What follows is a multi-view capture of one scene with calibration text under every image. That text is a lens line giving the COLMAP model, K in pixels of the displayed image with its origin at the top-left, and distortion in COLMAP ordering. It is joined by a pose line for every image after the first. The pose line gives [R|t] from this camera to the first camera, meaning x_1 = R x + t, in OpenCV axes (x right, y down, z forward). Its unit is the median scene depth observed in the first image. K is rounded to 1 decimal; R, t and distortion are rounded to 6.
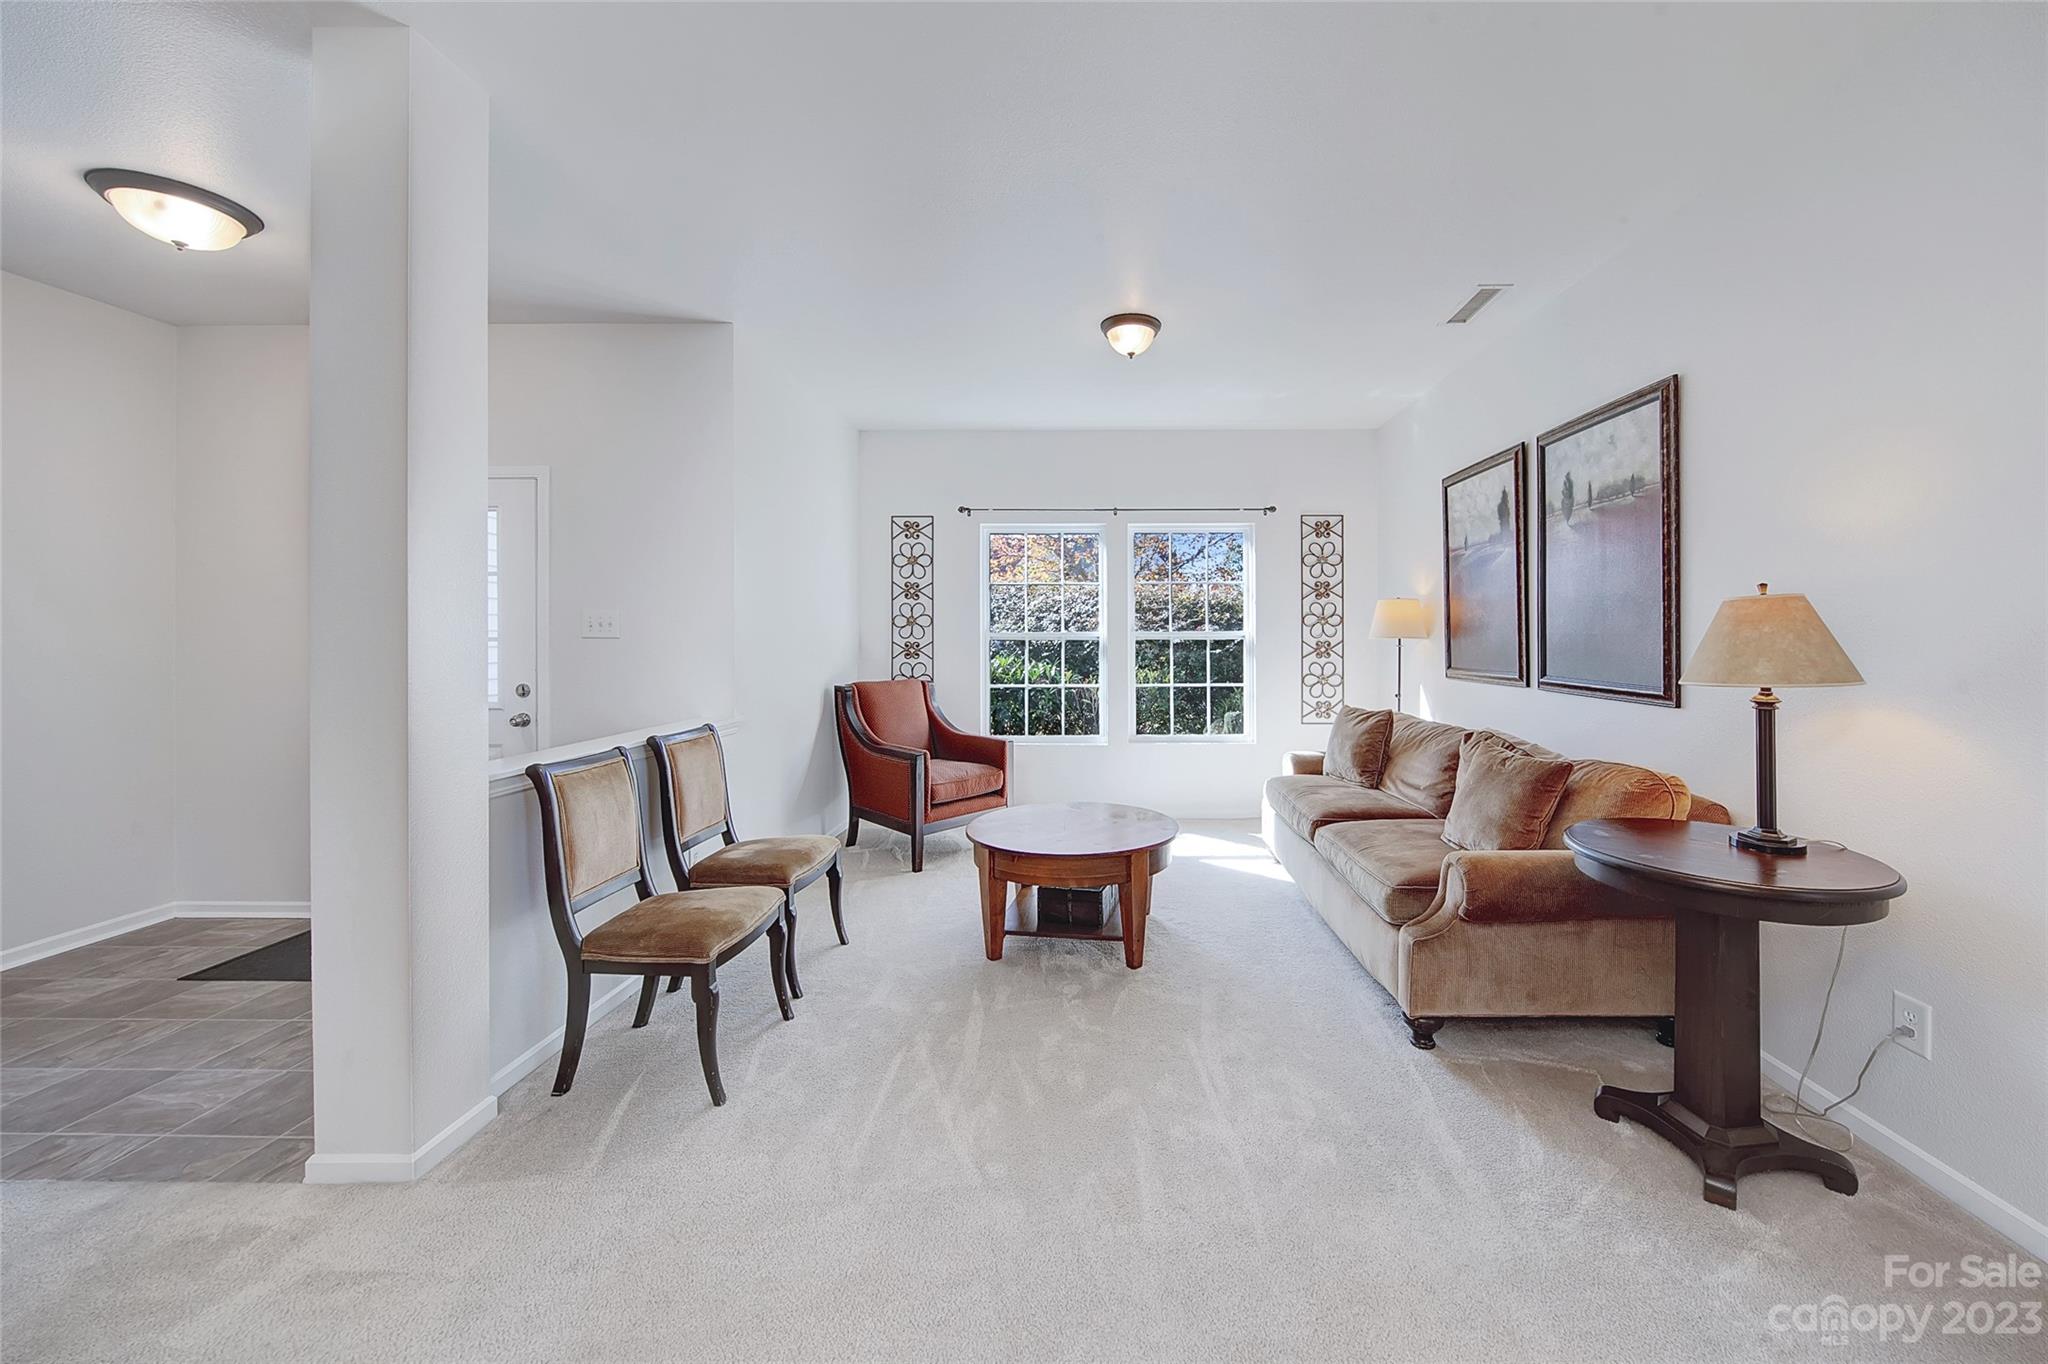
lens RADIAL K [[777.5, 0, 1028.4], [0, 777.5, 641.8], [0, 0, 1]] dist [-0.000015, -0.000303]
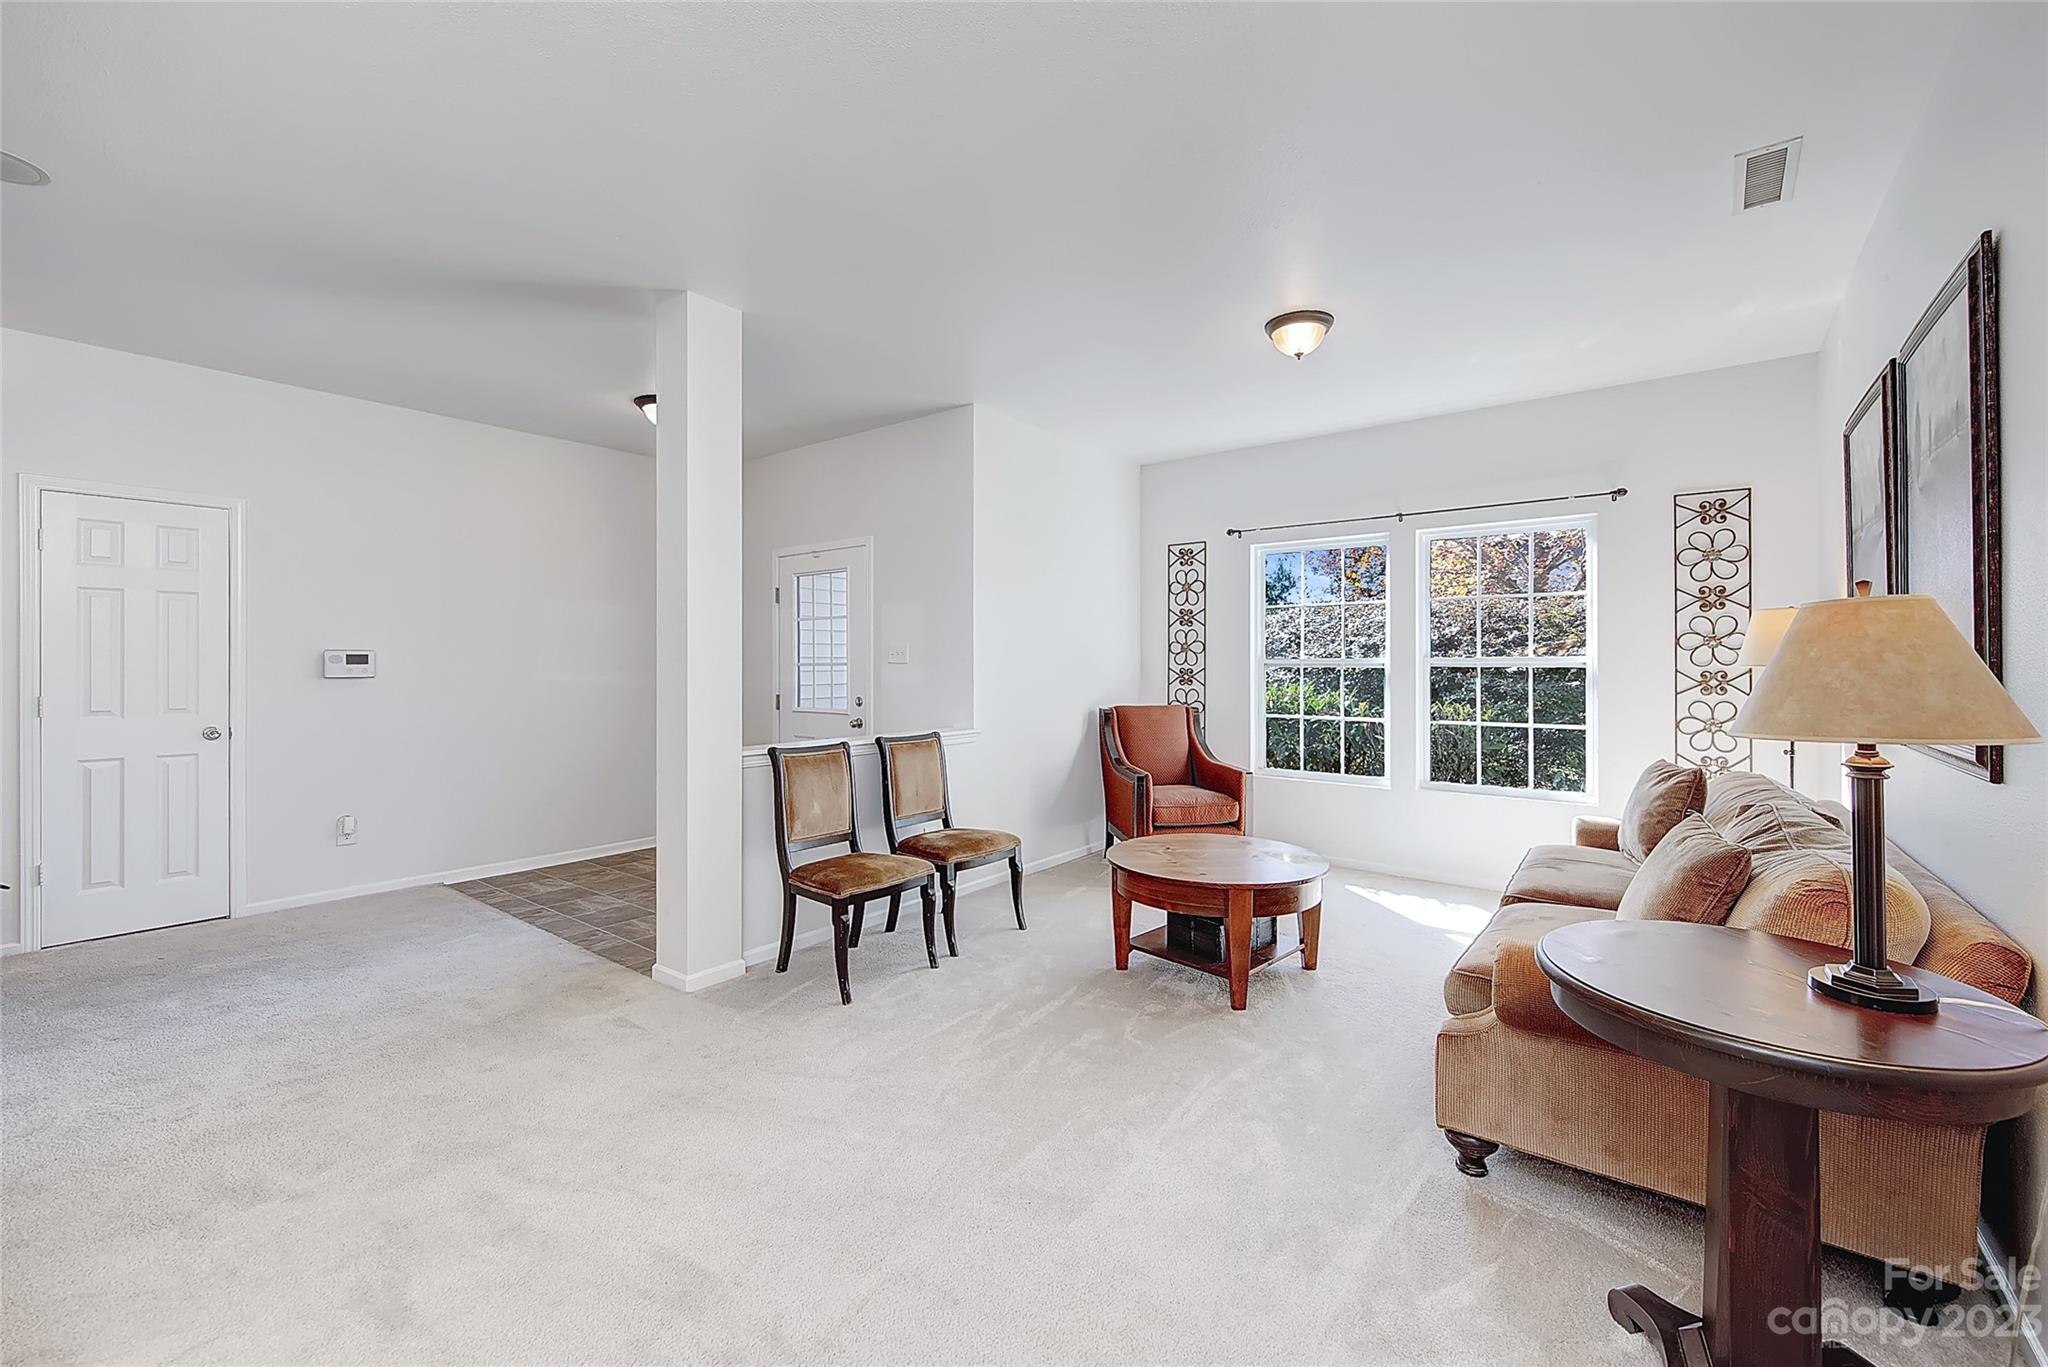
lens RADIAL K [[842.5, 0, 1020.4], [0, 842.5, 670.2], [0, 0, 1]] dist [0.012457, -0.000266]
pose [[0.788837, 0.007740, -0.614554, 0.382724], [-0.007045, 0.999969, 0.003552, 0.000336], [0.614562, 0.001528, 0.788867, 0.009224]]
